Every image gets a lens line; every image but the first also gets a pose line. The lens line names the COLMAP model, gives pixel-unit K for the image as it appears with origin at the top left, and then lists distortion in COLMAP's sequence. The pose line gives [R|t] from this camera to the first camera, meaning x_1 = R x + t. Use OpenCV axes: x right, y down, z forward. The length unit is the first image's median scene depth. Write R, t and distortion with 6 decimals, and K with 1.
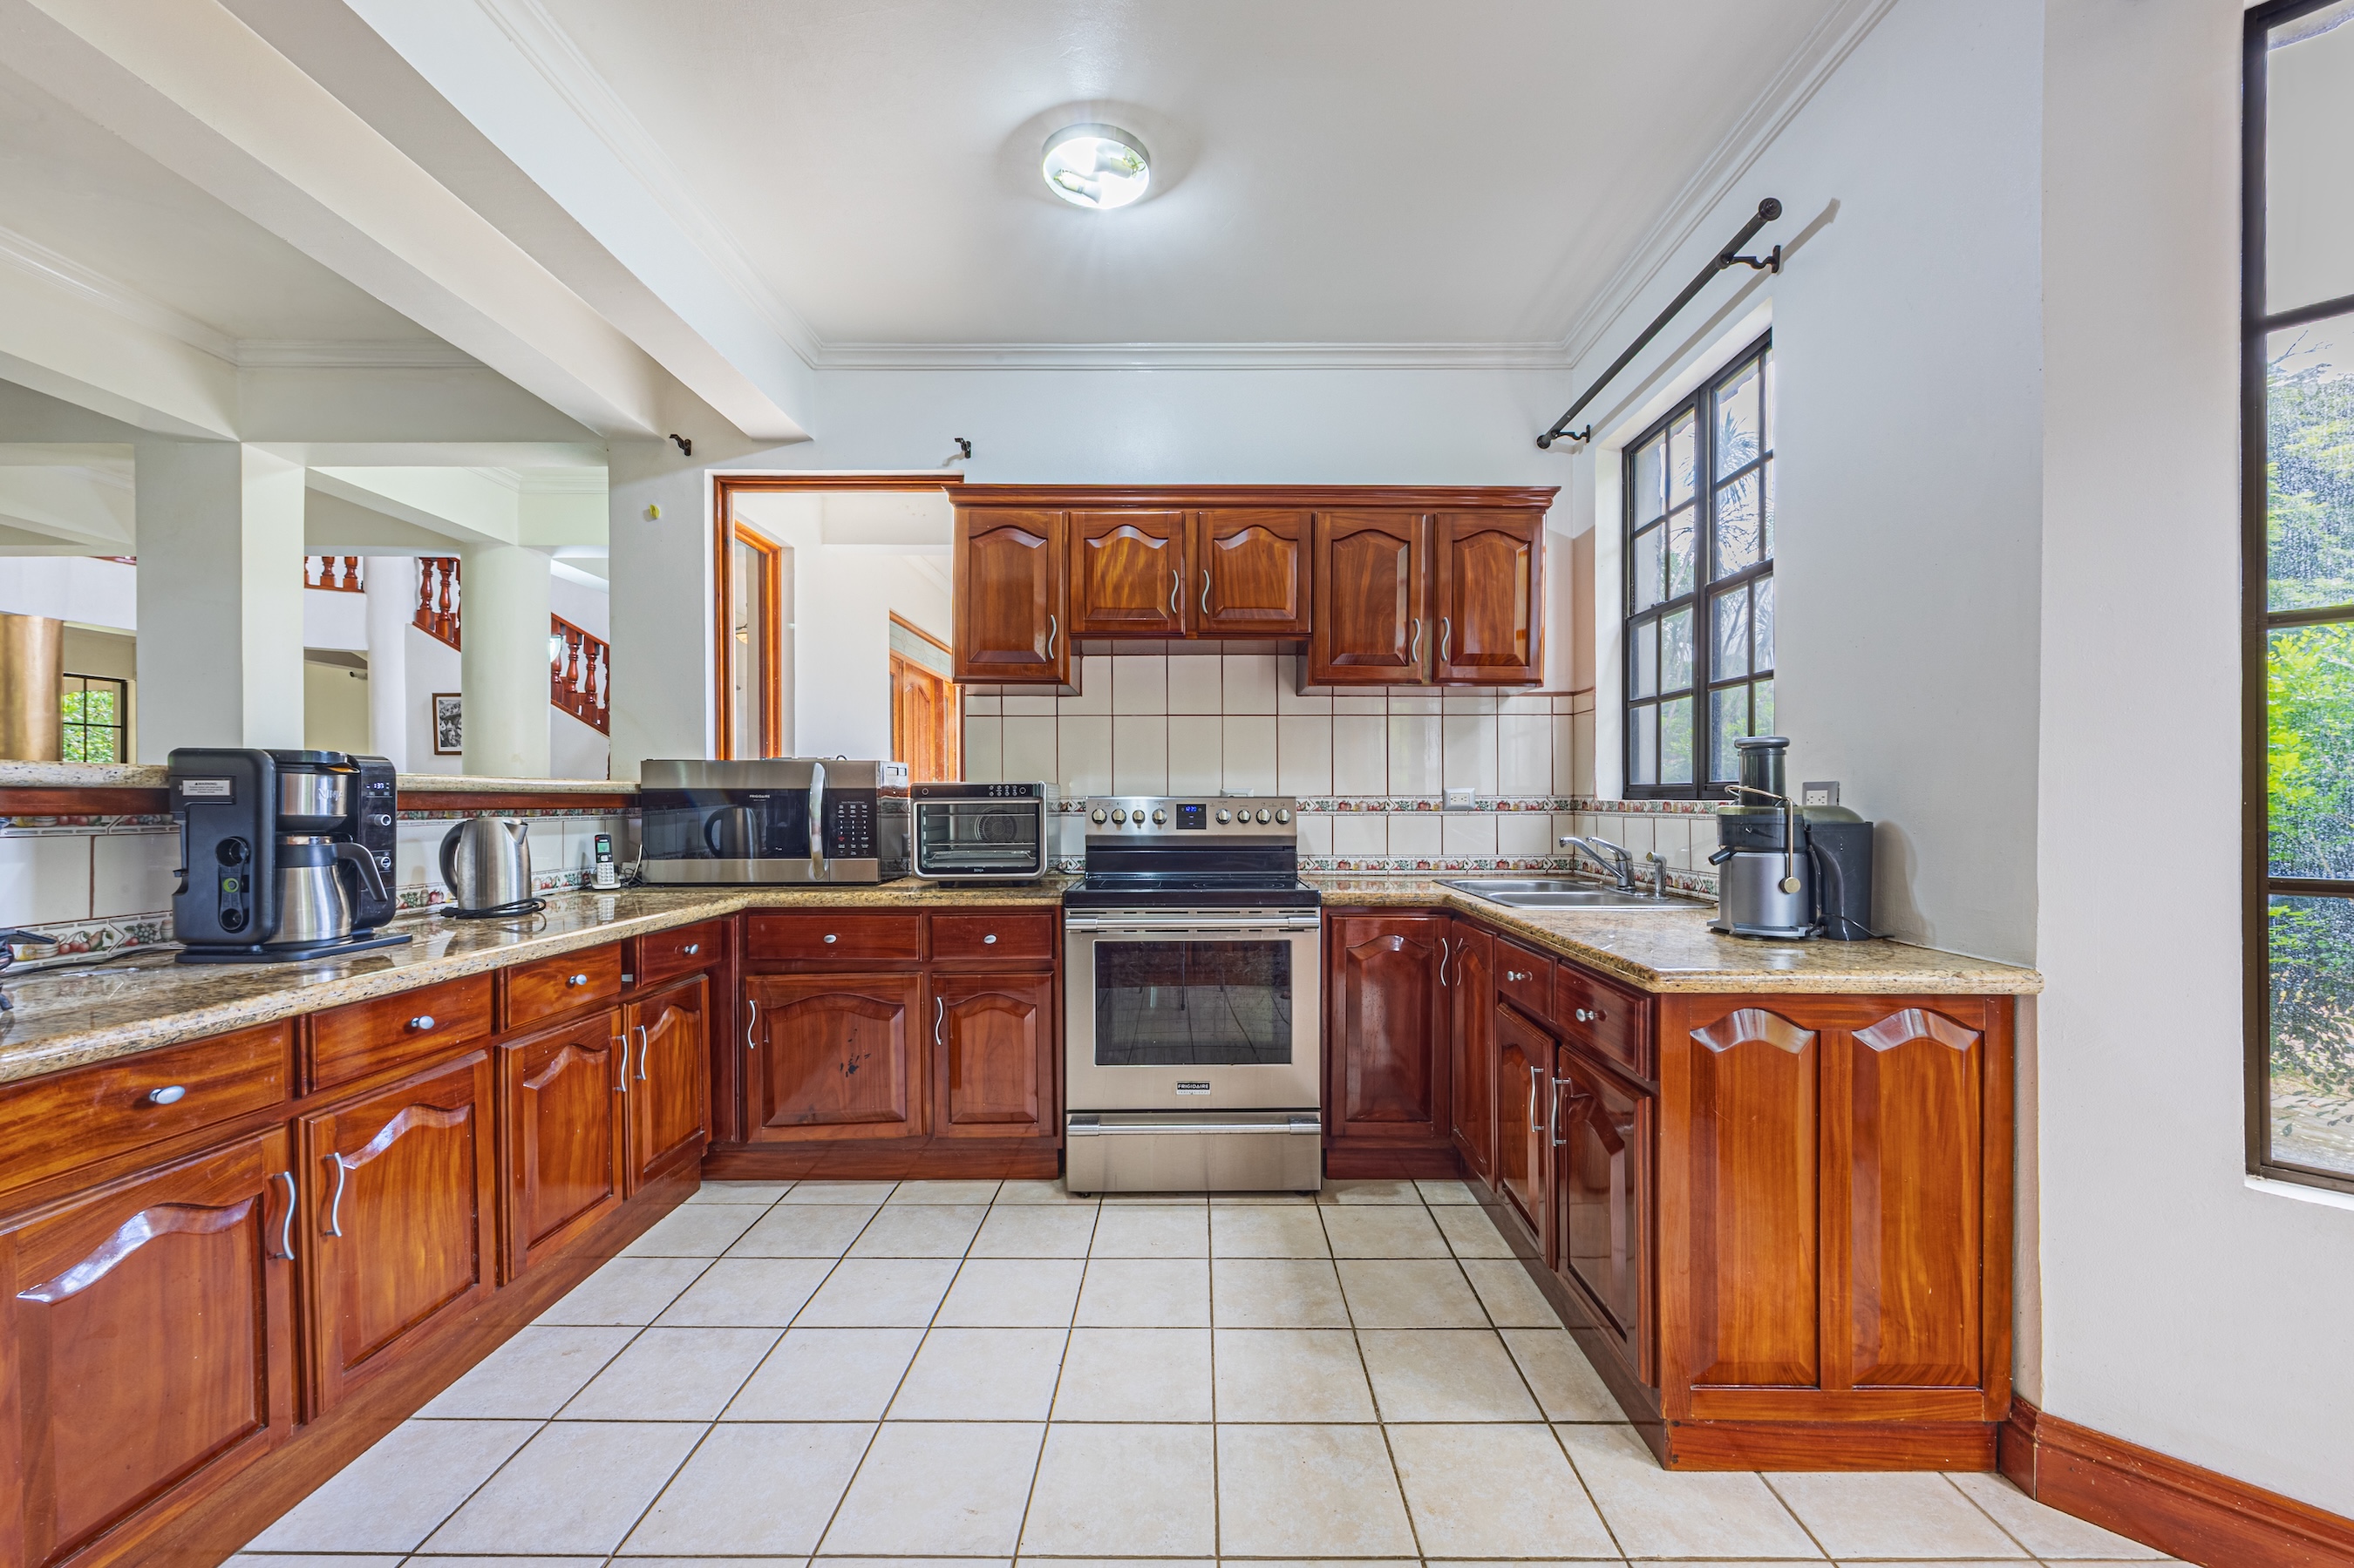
lens RADIAL K [[965.6, 0, 1186.0], [0, 965.6, 806.6], [0, 0, 1]] dist [0.007135, 0.000255]
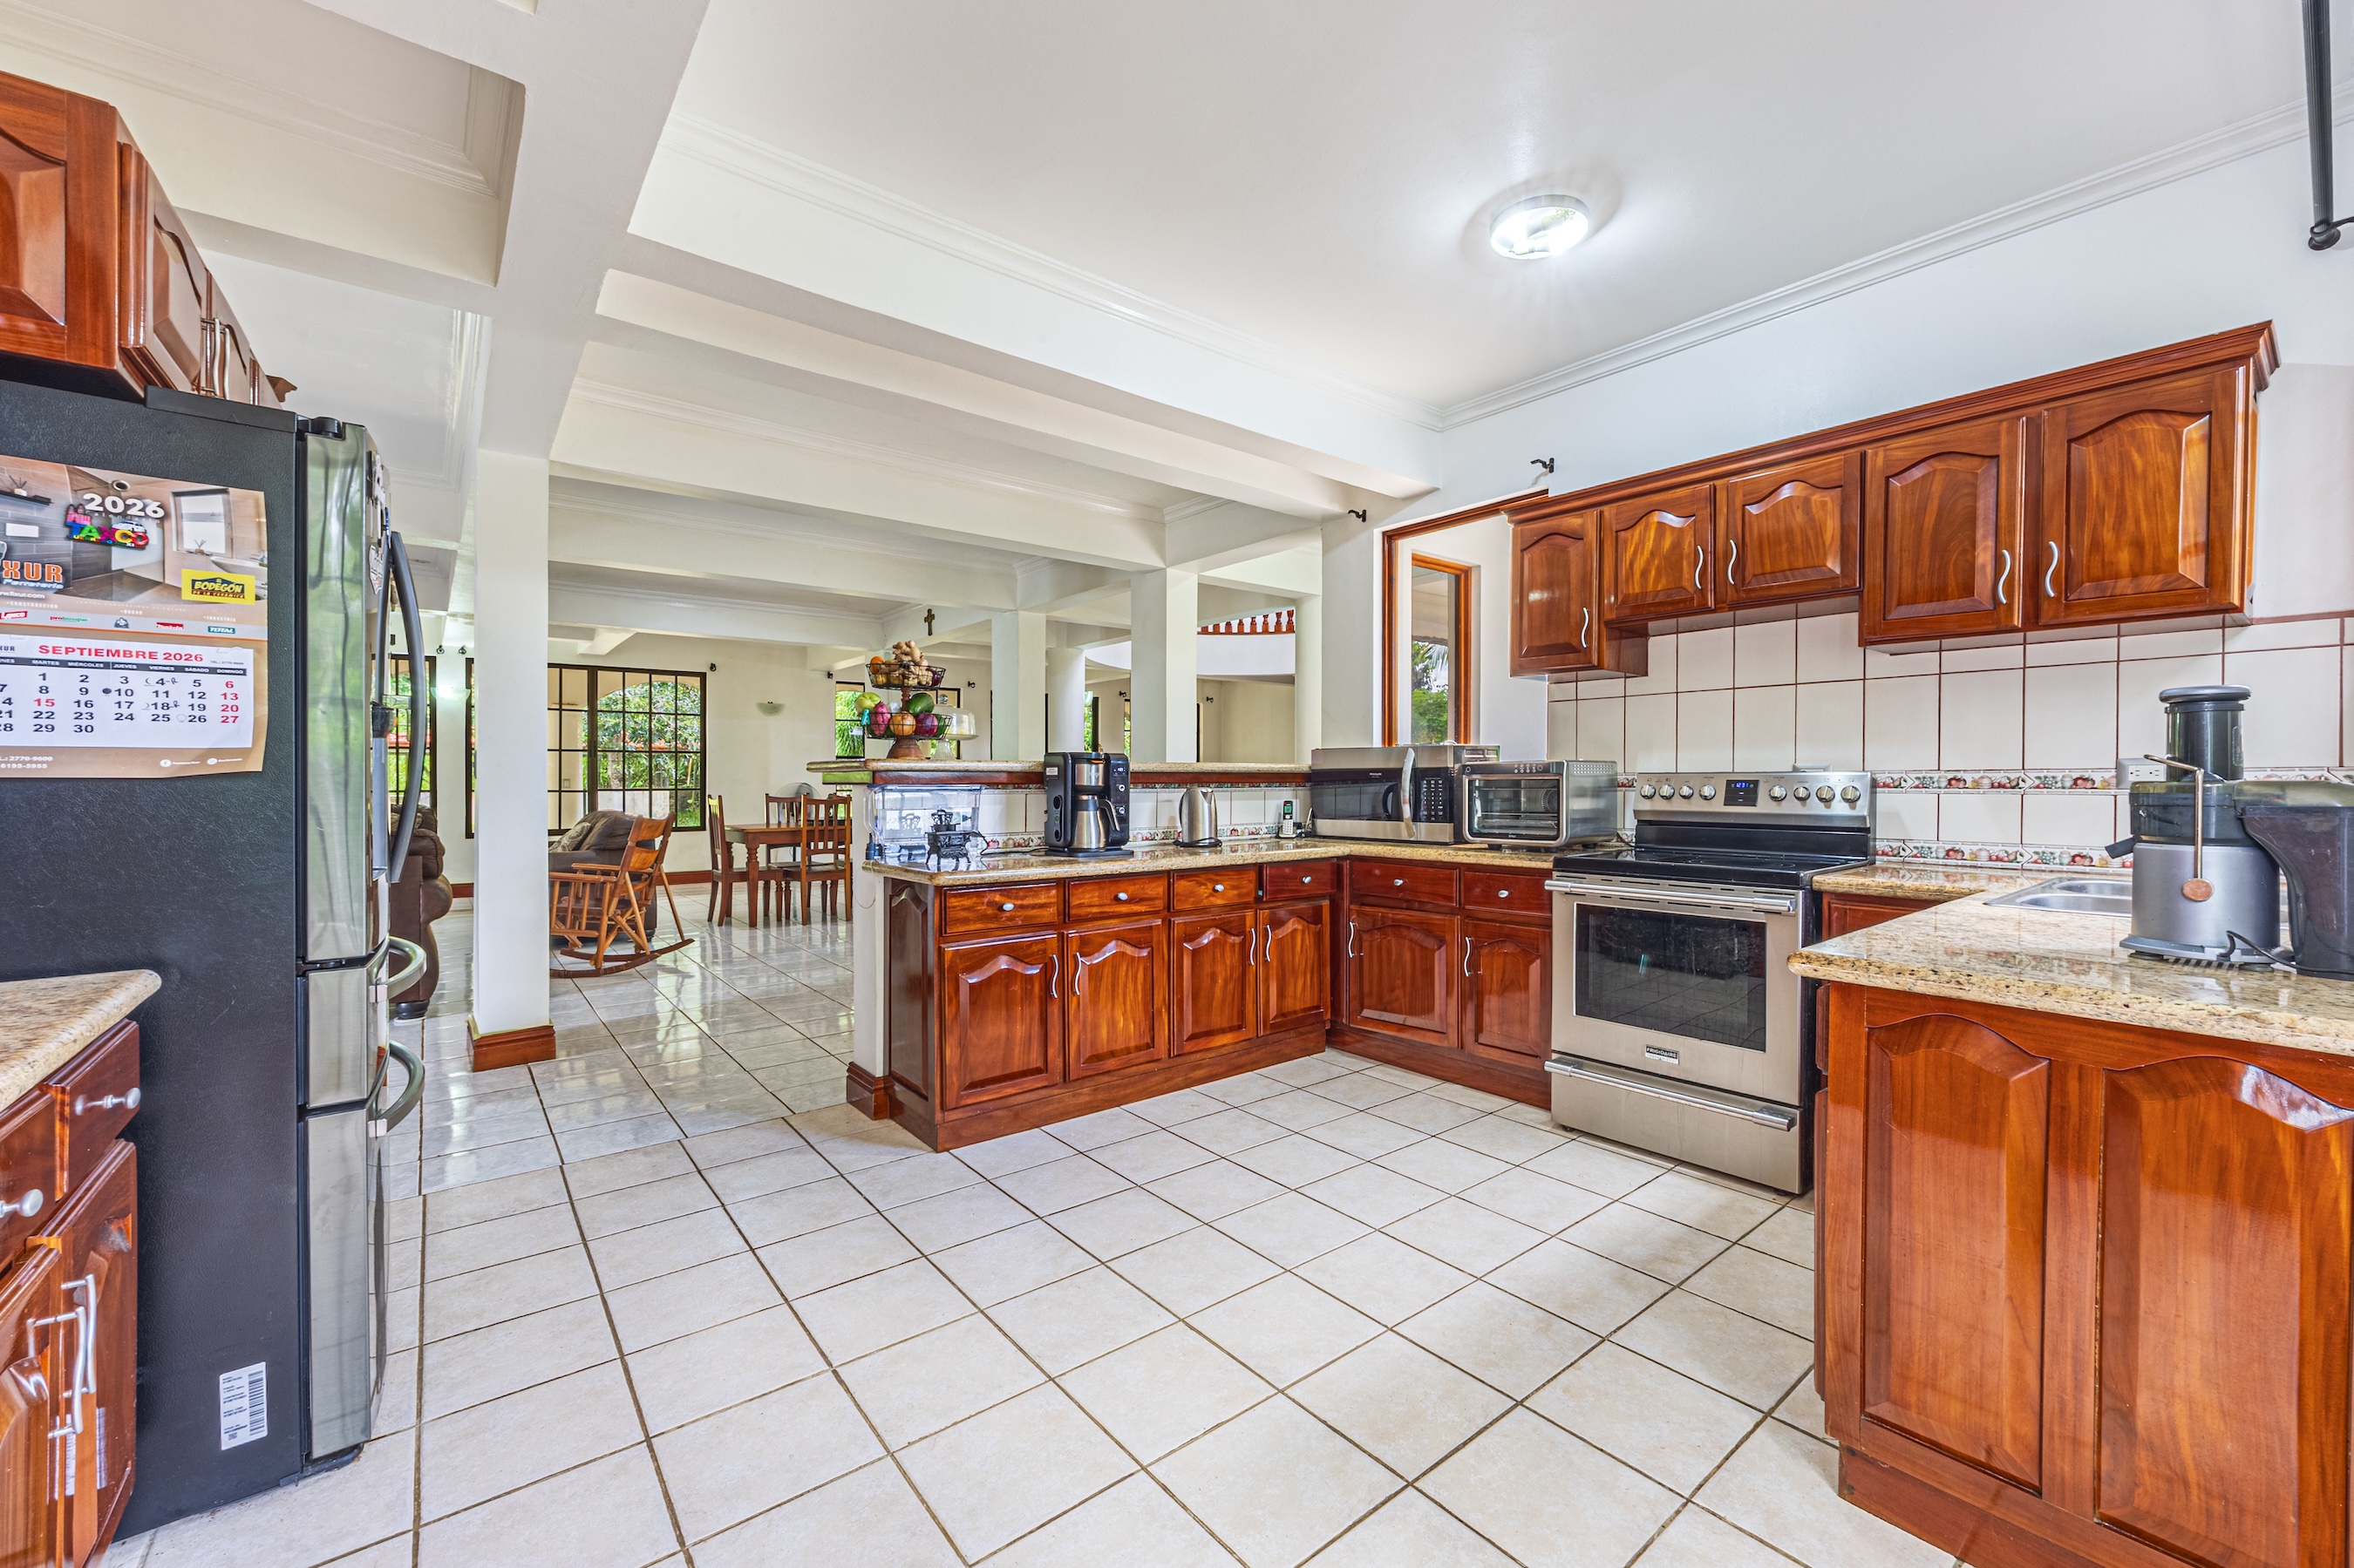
lens RADIAL K [[938.9, 0, 1177.0], [0, 938.9, 784.0], [0, 0, 1]] dist [0.000358, 0.000013]
pose [[0.628829, 0.003900, -0.777534, 0.441028], [-0.003574, 0.999991, 0.002126, 0.001670], [0.777535, 0.001442, 0.628838, -0.034285]]
